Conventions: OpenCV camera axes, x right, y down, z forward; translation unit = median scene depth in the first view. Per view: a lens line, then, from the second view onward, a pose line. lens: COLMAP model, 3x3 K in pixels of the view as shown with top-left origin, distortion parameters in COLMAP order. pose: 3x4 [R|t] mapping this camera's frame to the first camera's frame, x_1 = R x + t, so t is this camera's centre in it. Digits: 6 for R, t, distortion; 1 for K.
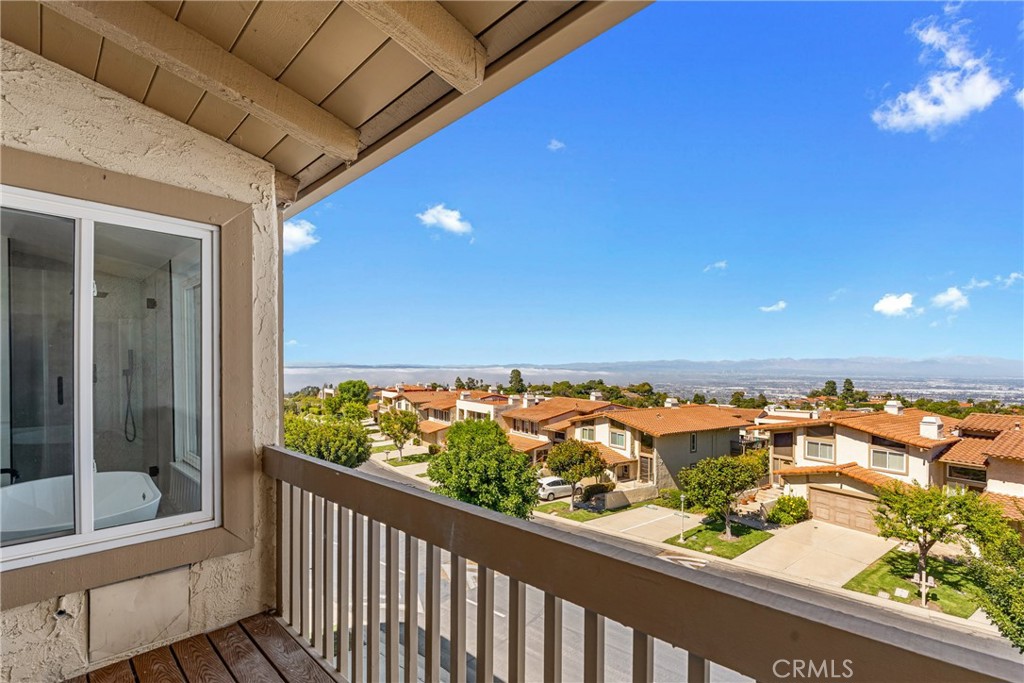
lens RADIAL K [[465.3, 0, 514.0], [0, 465.3, 367.8], [0, 0, 1]] dist [-0.001909, 0.000064]
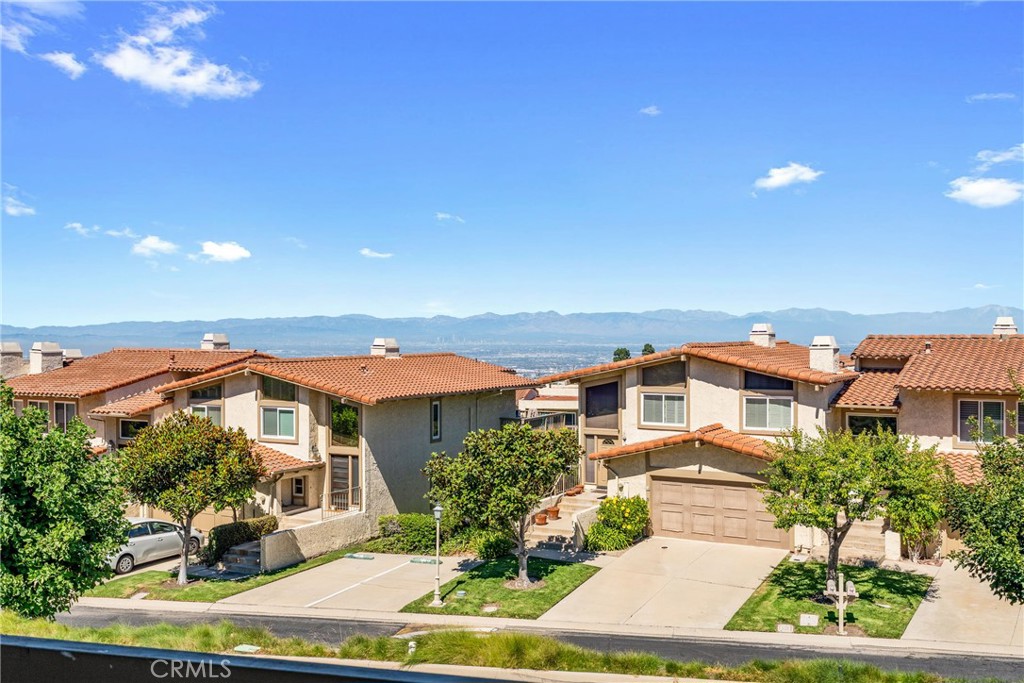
lens RADIAL K [[1023.7, 0, 509.7], [0, 1023.7, 339.3], [0, 0, 1]] dist [0.004230, 0.006224]
pose [[0.880473, -0.010120, 0.473989, -0.054813], [0.007374, 0.999944, 0.007652, 0.082443], [-0.474039, -0.003243, 0.880498, 0.042460]]
